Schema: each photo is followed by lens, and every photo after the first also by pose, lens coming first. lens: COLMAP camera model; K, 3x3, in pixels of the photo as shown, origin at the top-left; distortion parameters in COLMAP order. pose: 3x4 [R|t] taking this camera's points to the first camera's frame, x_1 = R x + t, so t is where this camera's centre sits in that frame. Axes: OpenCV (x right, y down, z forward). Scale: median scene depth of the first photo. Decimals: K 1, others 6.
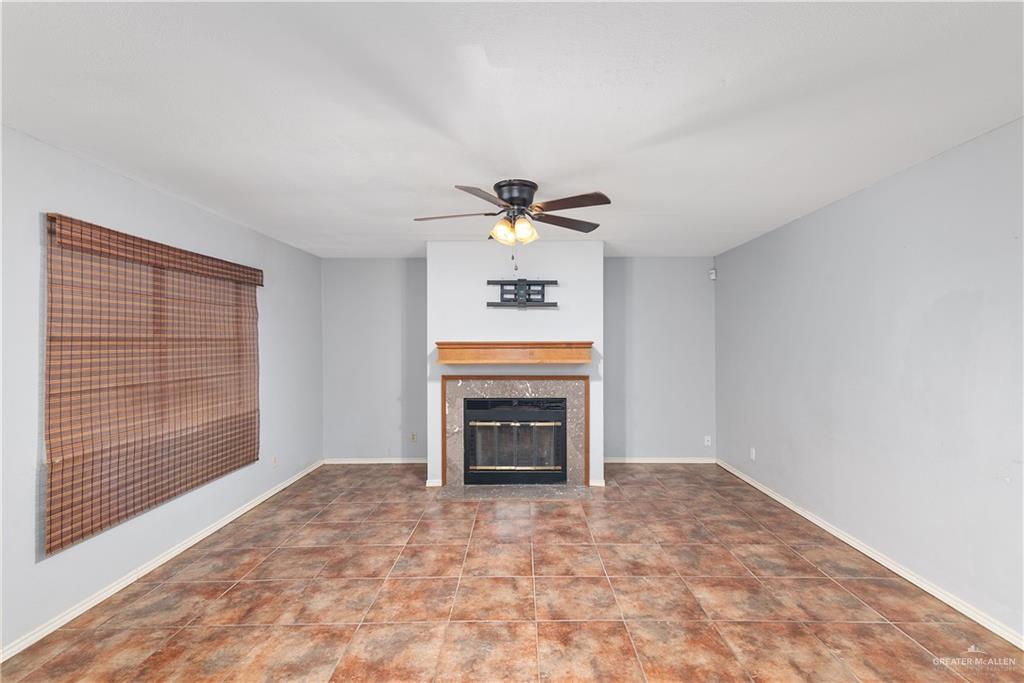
lens RADIAL K [[468.3, 0, 512.3], [0, 468.3, 342.6], [0, 0, 1]] dist [0.001622, 0.000106]
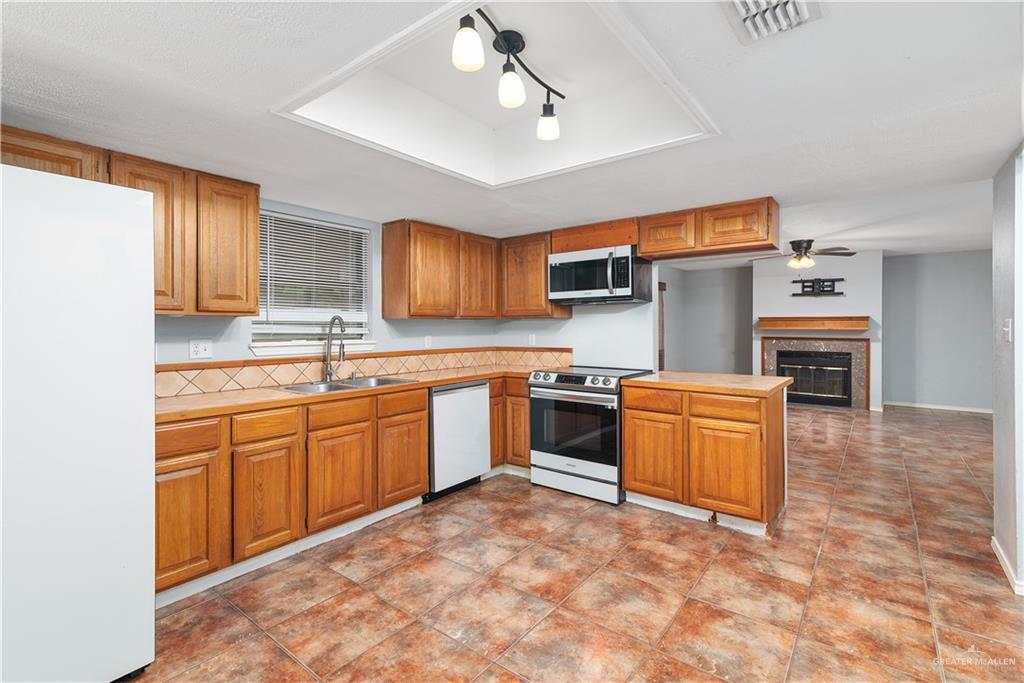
lens RADIAL K [[468.3, 0, 510.3], [0, 468.3, 326.9], [0, 0, 1]] dist [0.001622, 0.000106]
pose [[0.797558, 0.005673, -0.603216, 0.151452], [-0.002755, 0.999980, 0.005762, 0.026555], [0.603237, -0.002934, 0.797557, -0.938272]]
